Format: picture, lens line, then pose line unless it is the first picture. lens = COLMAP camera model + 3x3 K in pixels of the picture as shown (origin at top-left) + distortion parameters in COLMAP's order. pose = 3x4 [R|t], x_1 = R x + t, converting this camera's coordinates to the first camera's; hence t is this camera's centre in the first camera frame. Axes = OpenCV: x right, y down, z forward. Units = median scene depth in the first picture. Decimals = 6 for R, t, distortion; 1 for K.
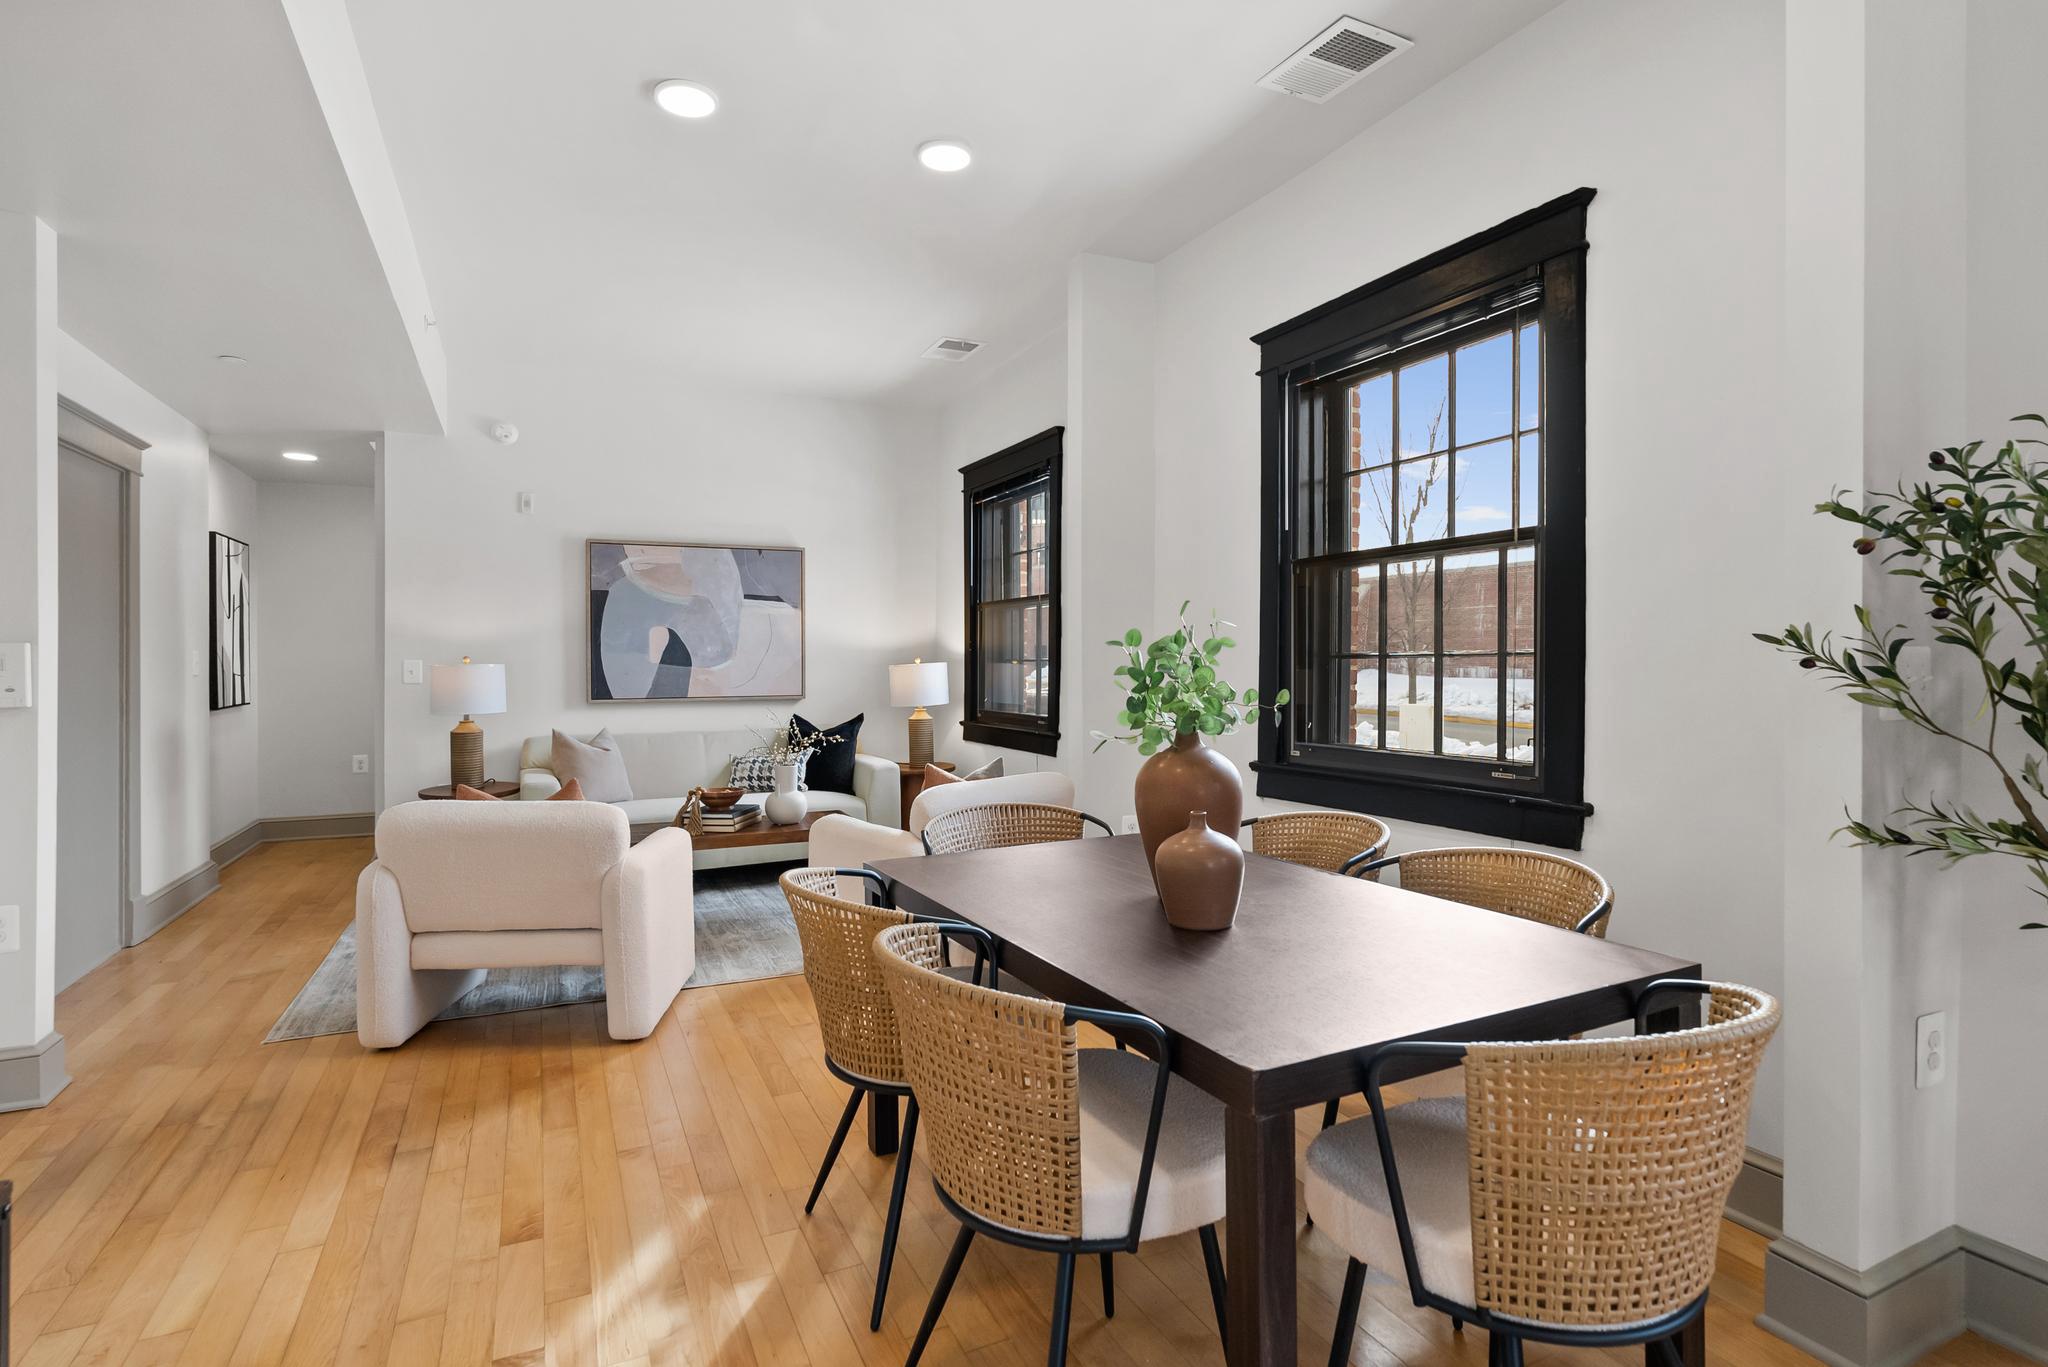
lens RADIAL K [[1035.8, 0, 1032.0], [0, 1035.8, 664.3], [0, 0, 1]] dist [-0.000289, -0.000063]
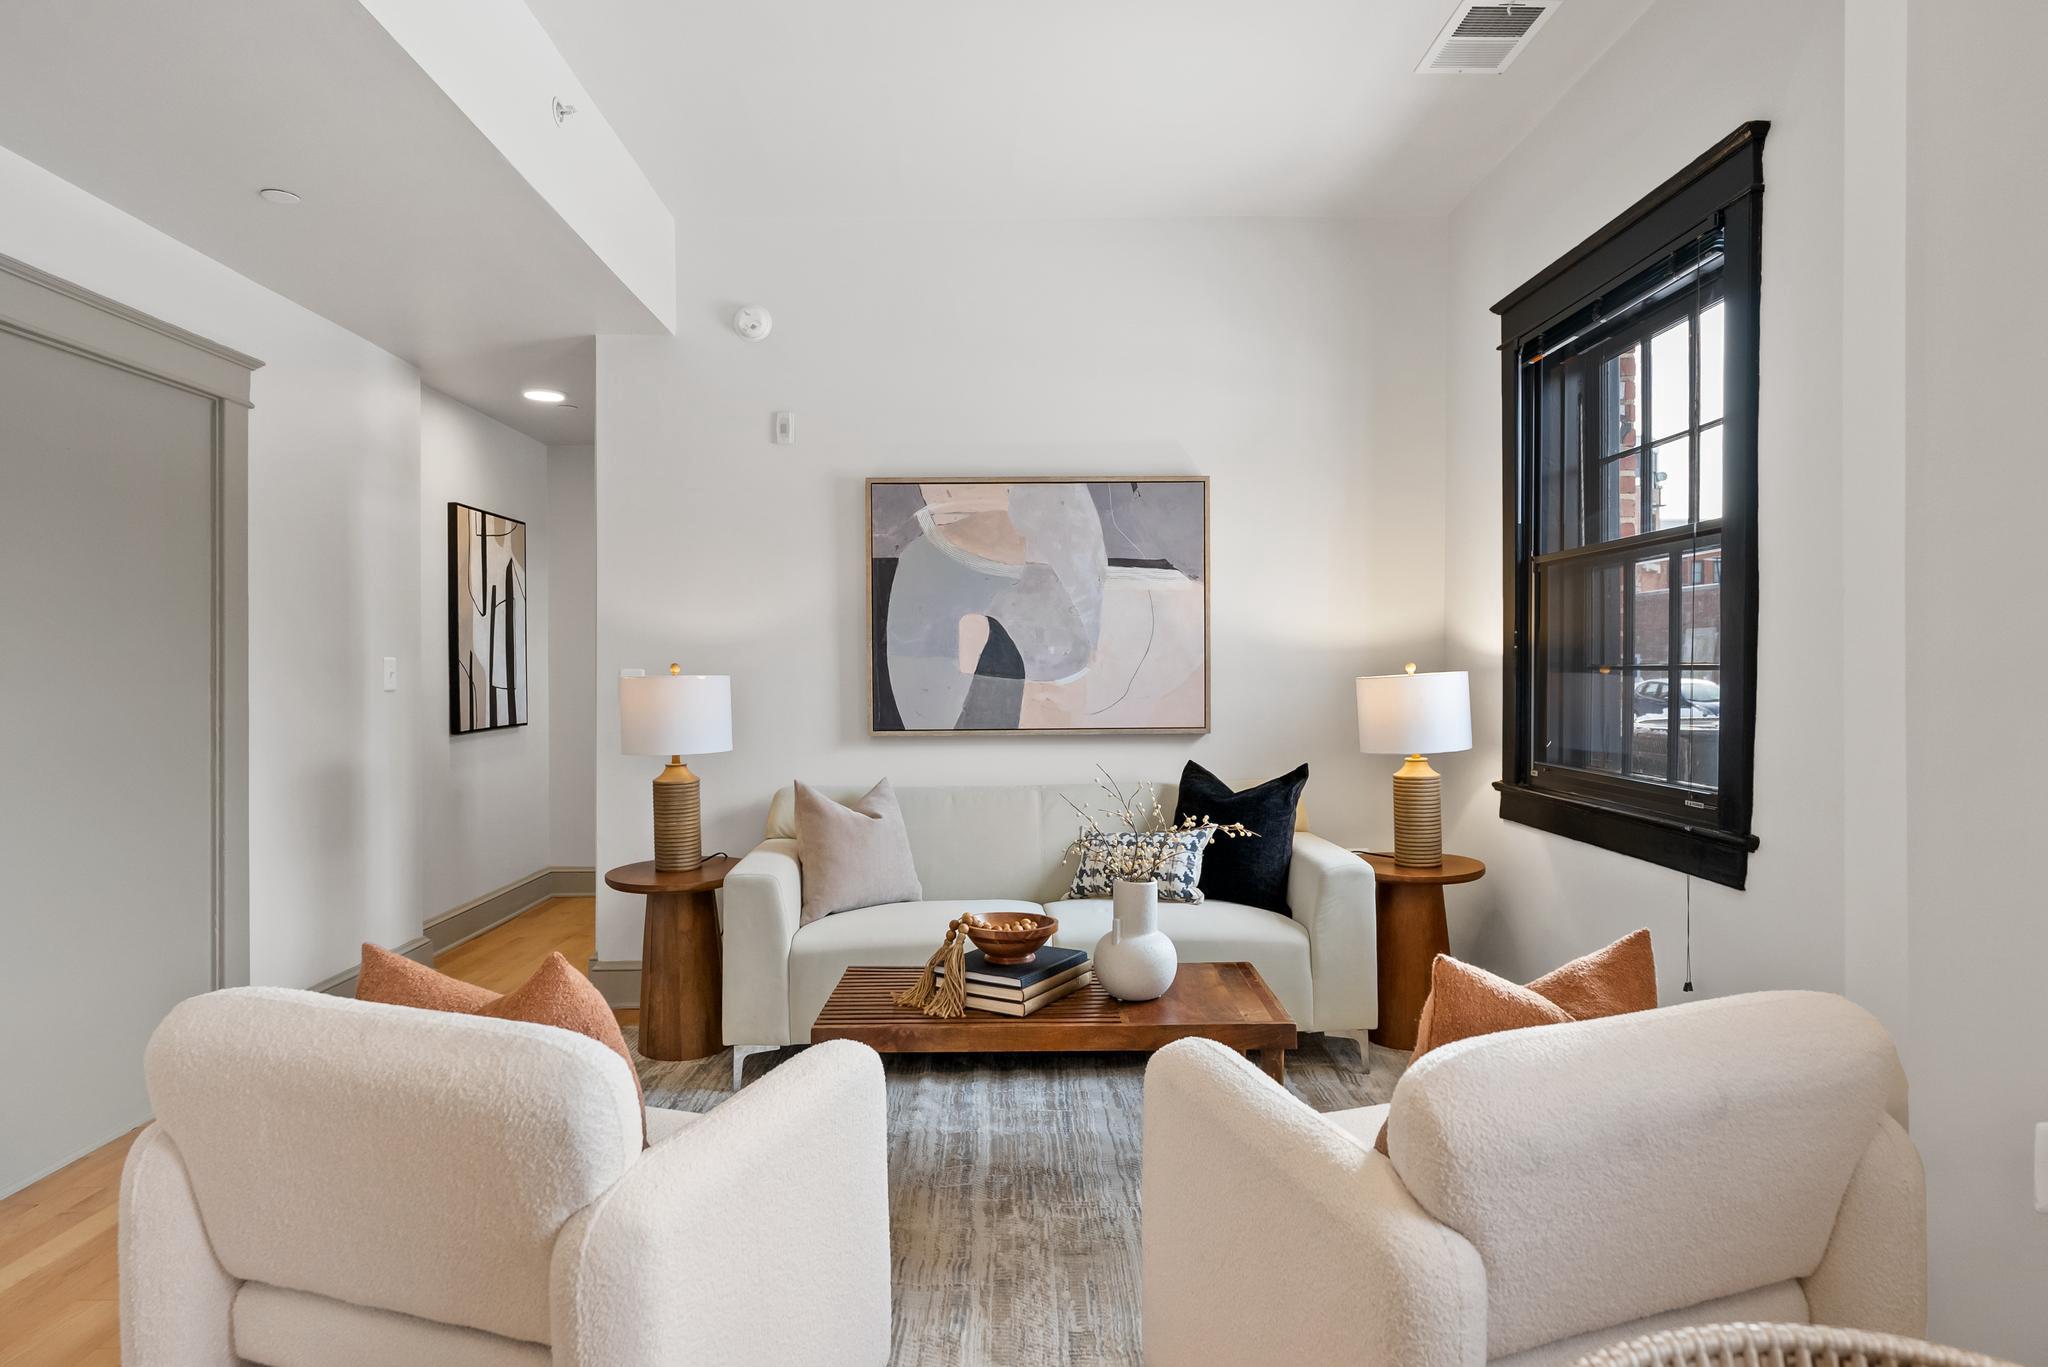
lens RADIAL K [[1167.7, 0, 1024.6], [0, 1167.7, 687.1], [0, 0, 1]] dist [-0.013152, -0.000686]
pose [[0.910355, 0.004517, -0.413804, -0.044375], [0.001293, 0.999905, 0.013759, -0.002464], [0.413827, -0.013060, 0.910262, 0.382870]]
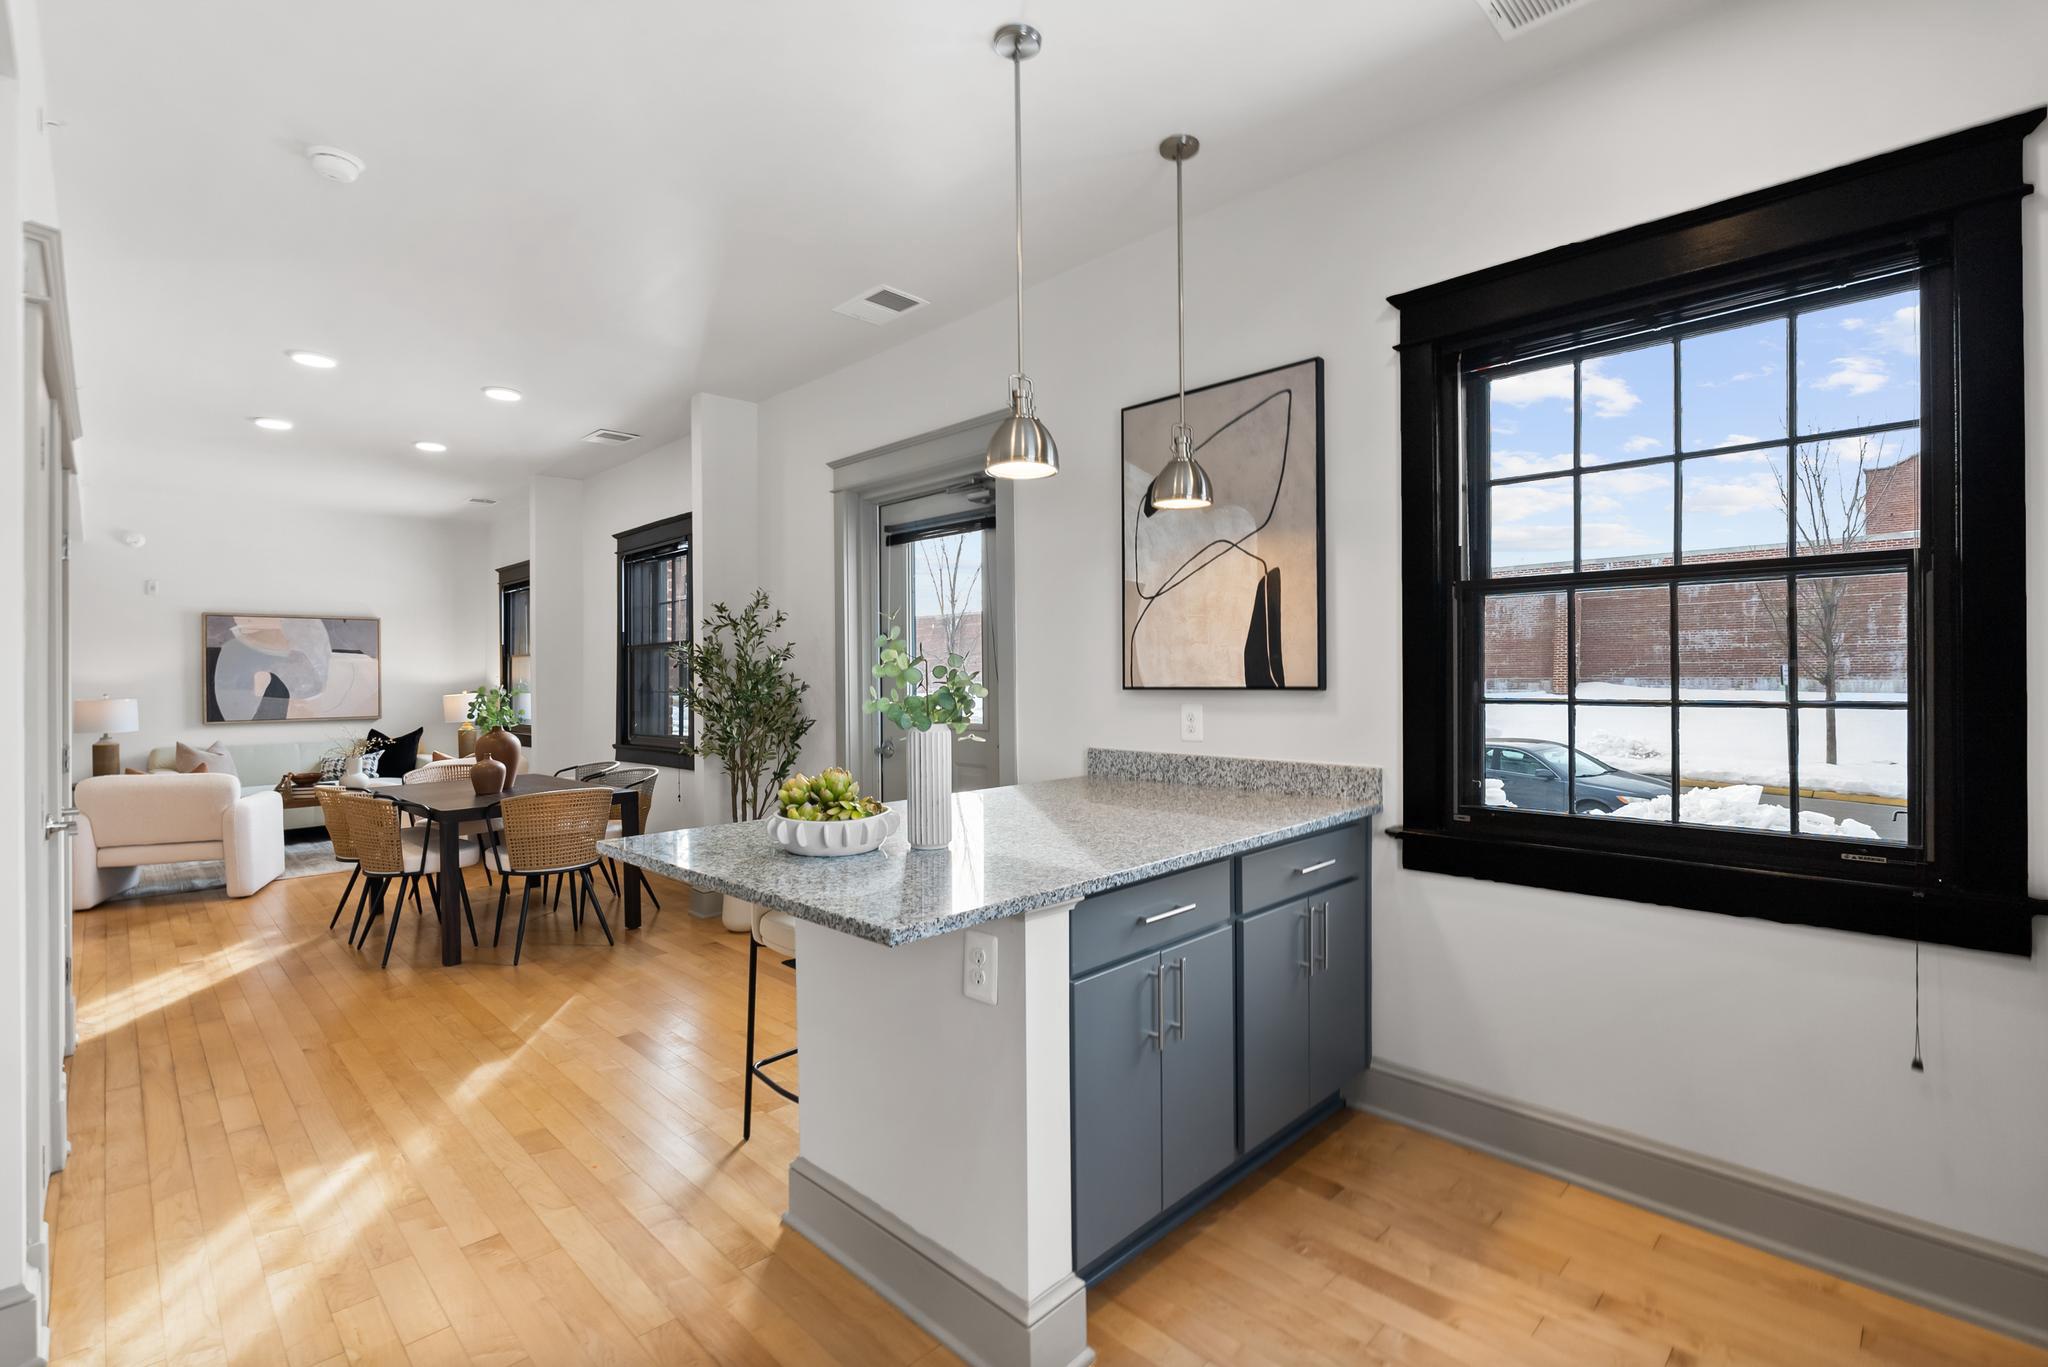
lens RADIAL K [[921.5, 0, 1022.1], [0, 921.5, 678.7], [0, 0, 1]] dist [-0.003905, 0.000174]
pose [[0.943423, -0.004781, 0.331558, 0.232413], [0.006700, 0.999967, -0.004643, -0.013208], [-0.331524, 0.006601, 0.943424, -0.609720]]
